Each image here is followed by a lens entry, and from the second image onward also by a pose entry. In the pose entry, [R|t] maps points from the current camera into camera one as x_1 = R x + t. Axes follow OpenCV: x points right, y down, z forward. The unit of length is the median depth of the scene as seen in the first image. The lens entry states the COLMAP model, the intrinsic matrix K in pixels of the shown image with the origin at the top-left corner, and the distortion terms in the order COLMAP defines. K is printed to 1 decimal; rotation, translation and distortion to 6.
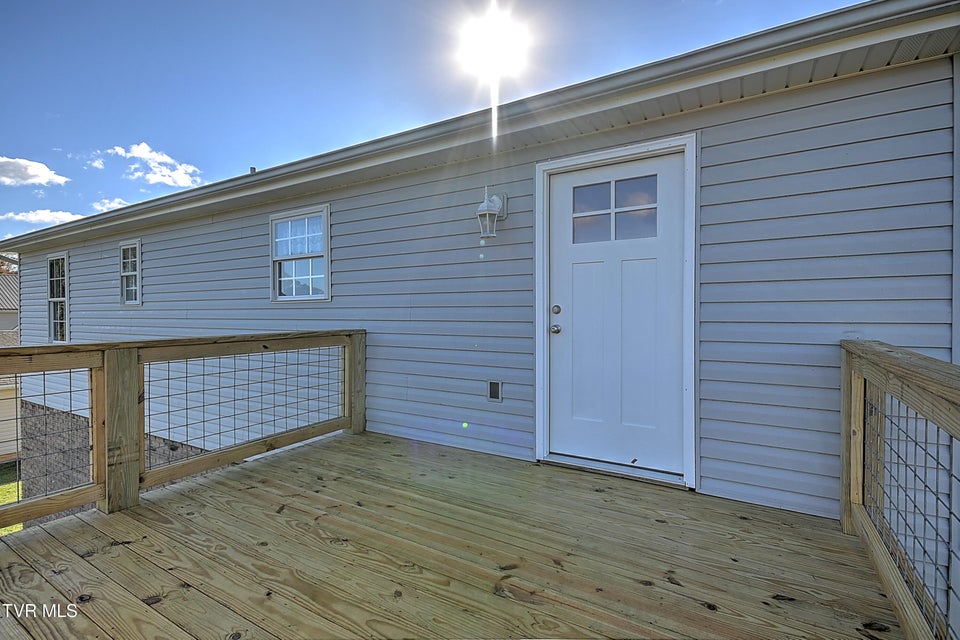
lens RADIAL K [[459.2, 0, 475.9], [0, 459.2, 316.3], [0, 0, 1]] dist [0.036748, -0.006582]
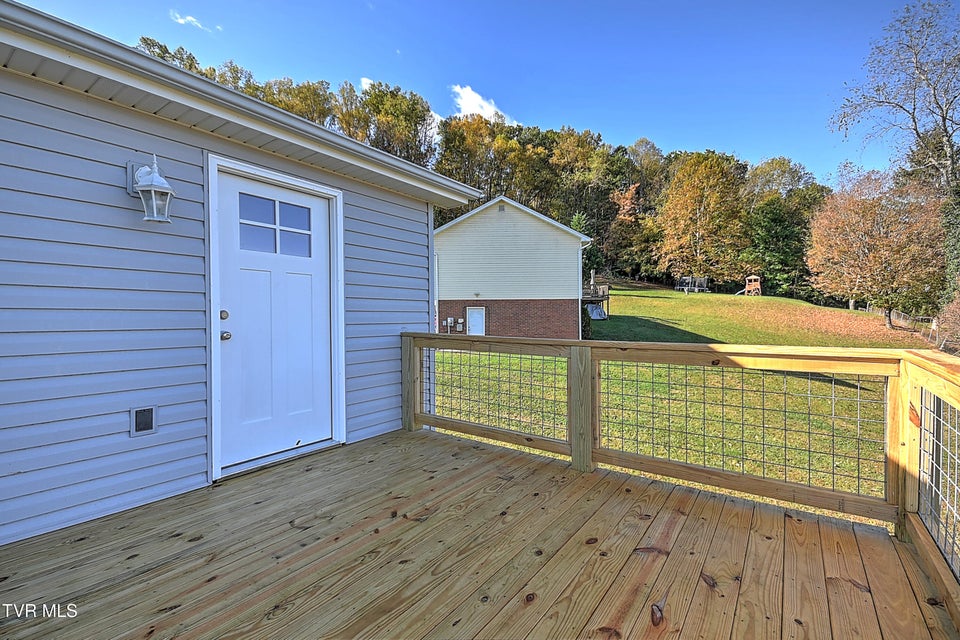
lens RADIAL K [[450.6, 0, 478.4], [0, 450.6, 323.8], [0, 0, 1]] dist [0.009198, -0.000009]
pose [[0.040459, -0.008811, 0.999142, -0.781451], [0.014846, 0.999856, 0.008216, 0.003239], [-0.999071, 0.014501, 0.040584, 0.472614]]
